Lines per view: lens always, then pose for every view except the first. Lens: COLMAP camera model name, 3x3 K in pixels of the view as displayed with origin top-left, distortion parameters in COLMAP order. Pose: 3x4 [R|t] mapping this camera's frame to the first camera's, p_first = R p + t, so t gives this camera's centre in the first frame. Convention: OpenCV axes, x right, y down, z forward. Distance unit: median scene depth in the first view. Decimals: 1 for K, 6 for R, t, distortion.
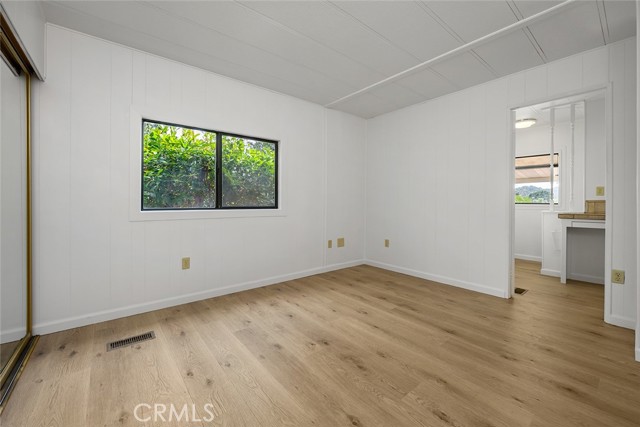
lens RADIAL K [[259.5, 0, 319.1], [0, 259.5, 208.1], [0, 0, 1]] dist [0.003067, 0.000523]
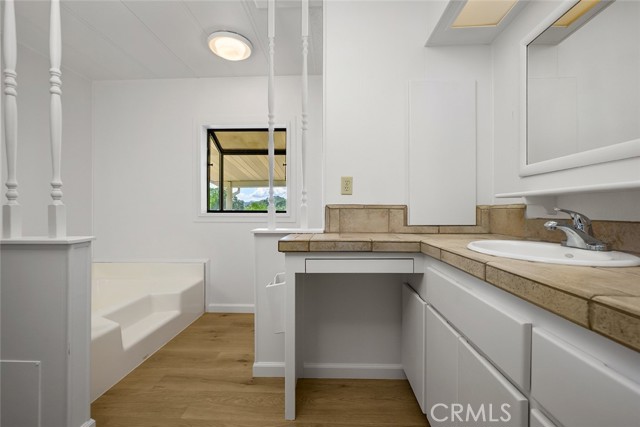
lens RADIAL K [[259.5, 0, 317.9], [0, 259.5, 212.9], [0, 0, 1]] dist [0.003067, 0.000523]
pose [[0.642352, -0.005745, 0.766389, 0.683019], [0.012188, 0.999922, -0.002719, -0.017199], [-0.766313, 0.011087, 0.642371, 0.731603]]
